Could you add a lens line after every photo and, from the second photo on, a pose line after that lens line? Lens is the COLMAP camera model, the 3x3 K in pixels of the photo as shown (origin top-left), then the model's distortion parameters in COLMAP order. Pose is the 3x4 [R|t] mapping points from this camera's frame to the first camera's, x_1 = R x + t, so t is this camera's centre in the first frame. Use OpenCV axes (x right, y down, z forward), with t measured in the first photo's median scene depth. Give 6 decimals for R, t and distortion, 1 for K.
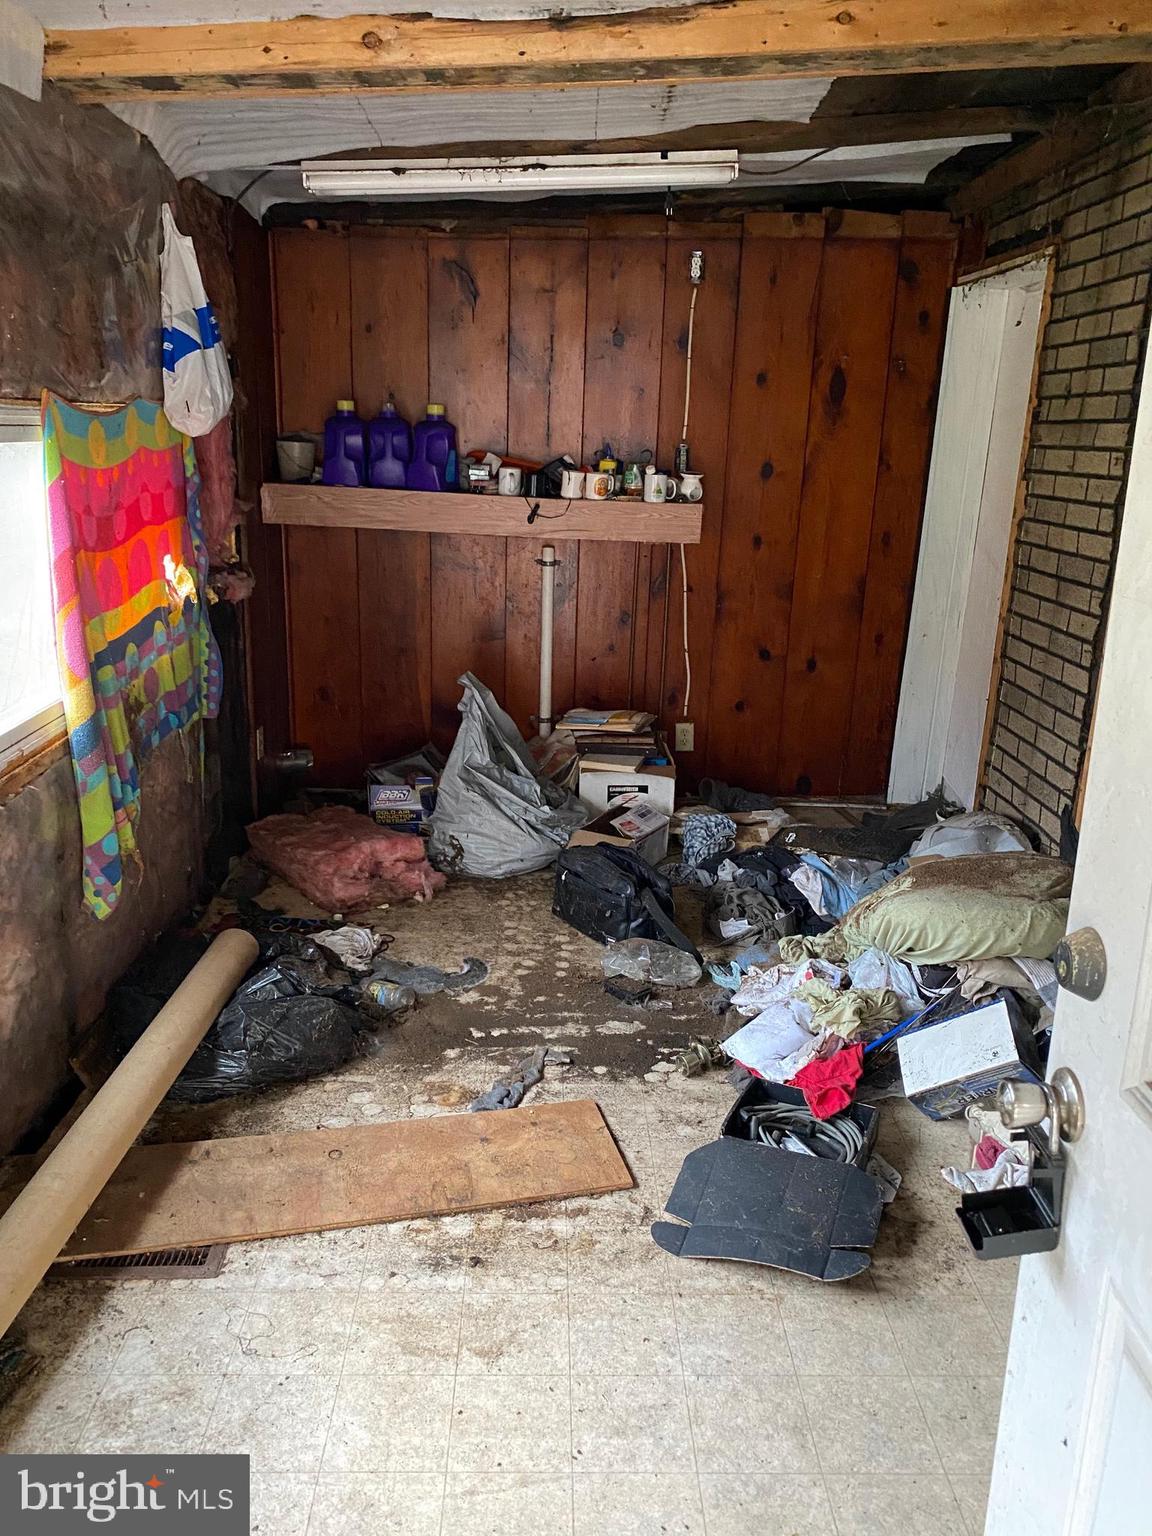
lens RADIAL K [[1151.4, 0, 576.0], [0, 1151.4, 768.0], [0, 0, 1]] dist [-0.007157, -0.007732]
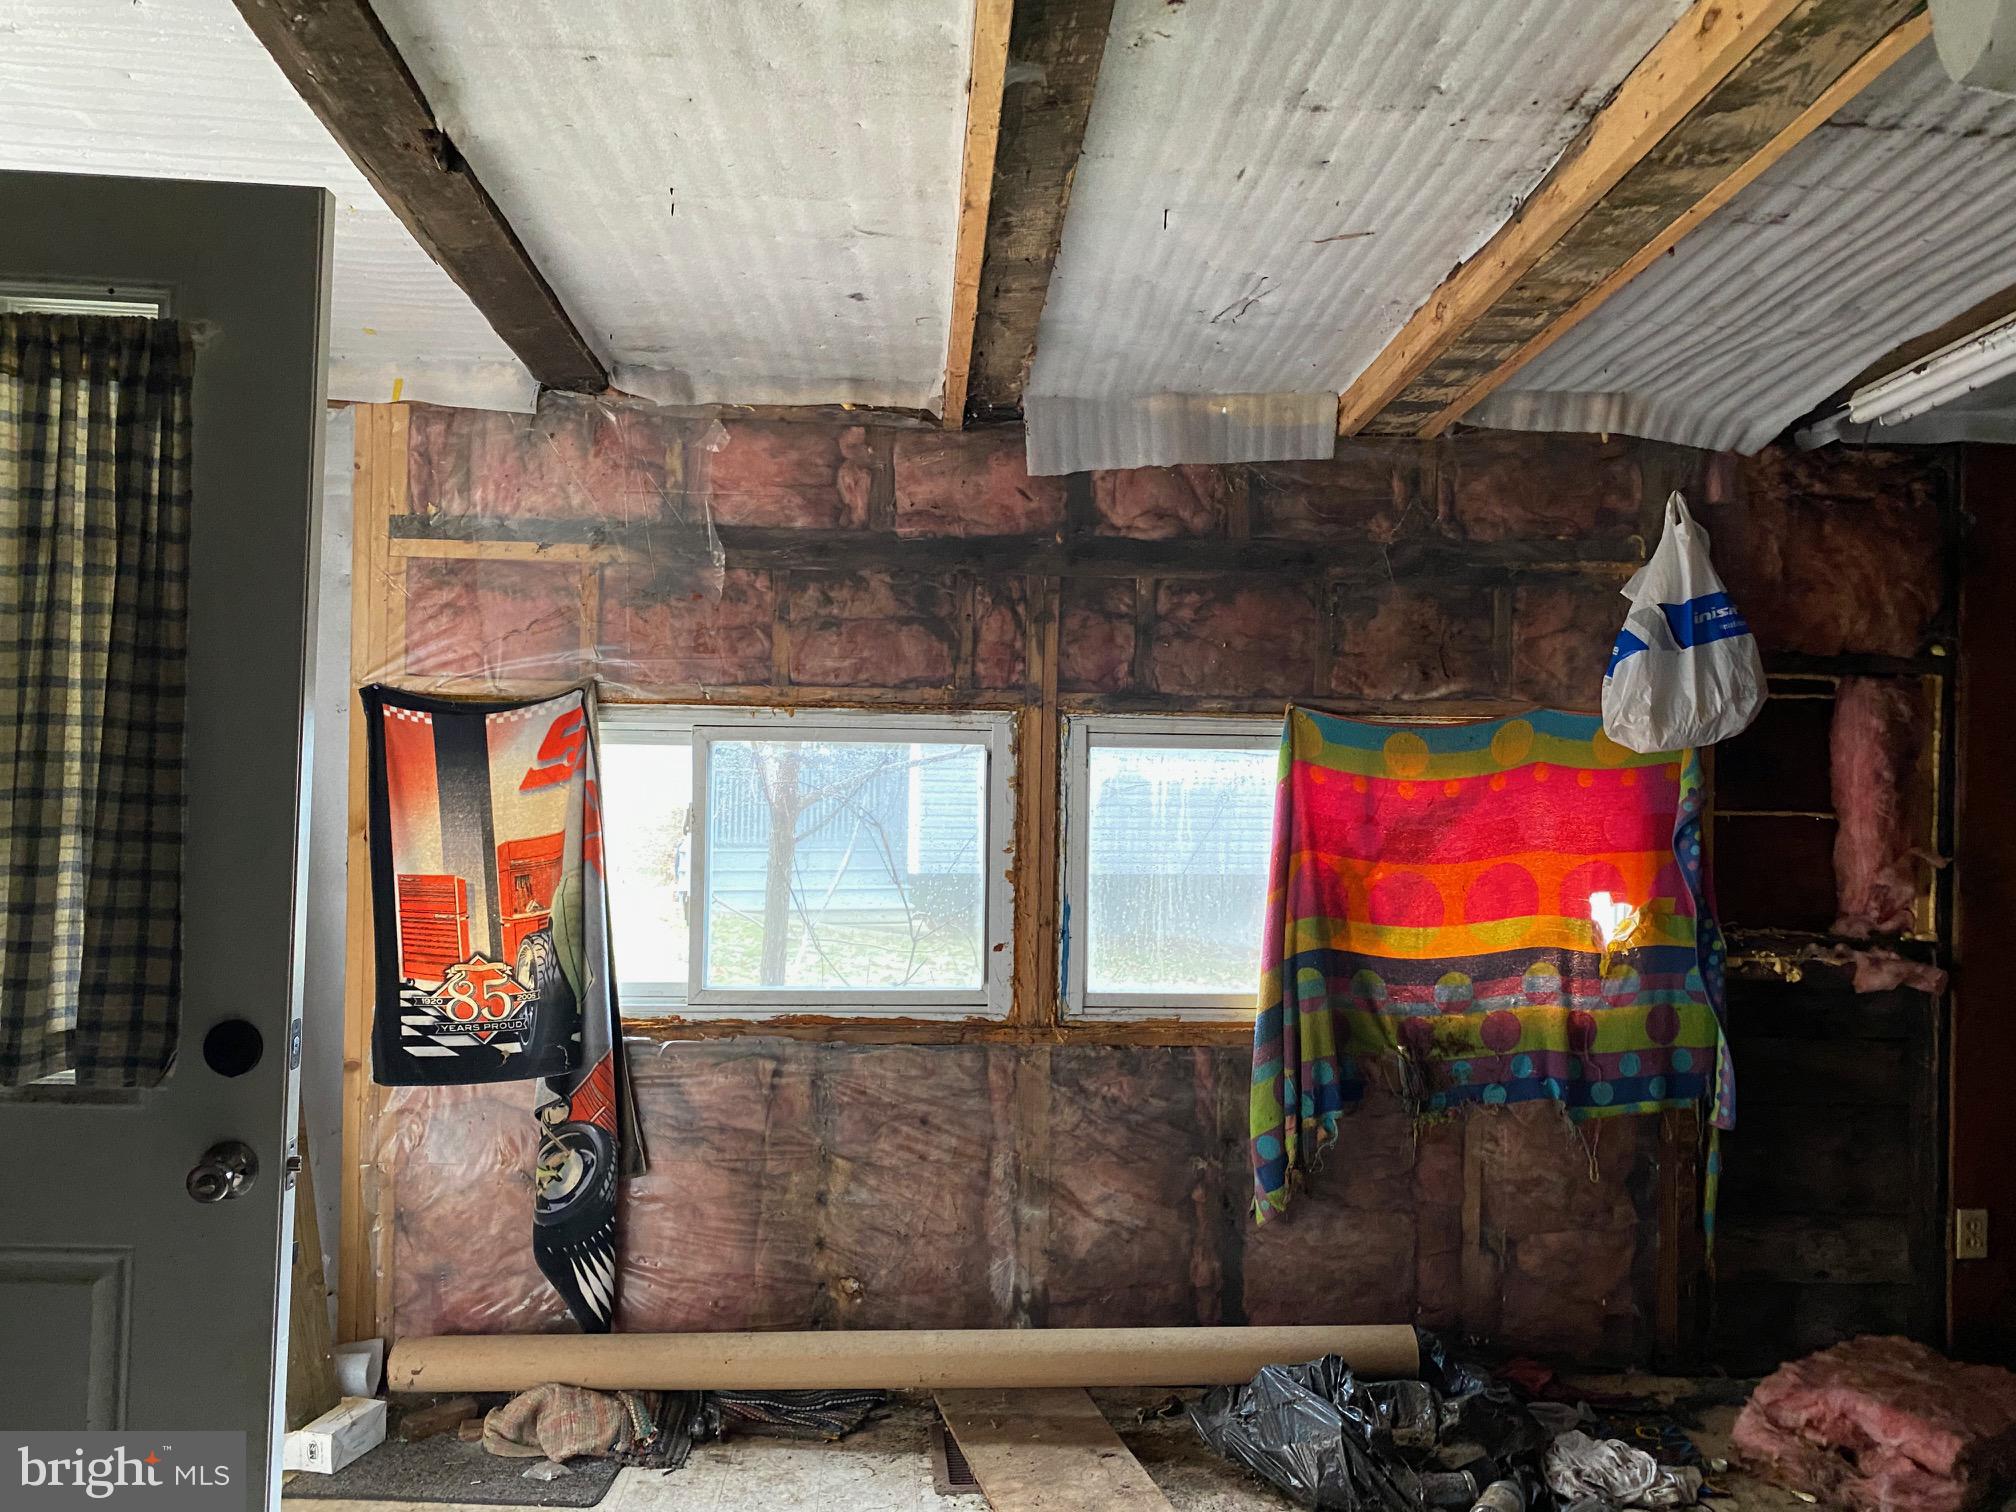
lens RADIAL K [[1511.2, 0, 1008.0], [0, 1511.2, 756.0], [0, 0, 1]] dist [-0.007157, -0.007732]
pose [[0.037418, -0.031230, -0.998812, 0.905097], [-0.296894, 0.954032, -0.040952, -0.137172], [0.954177, 0.298073, 0.026426, 0.684323]]
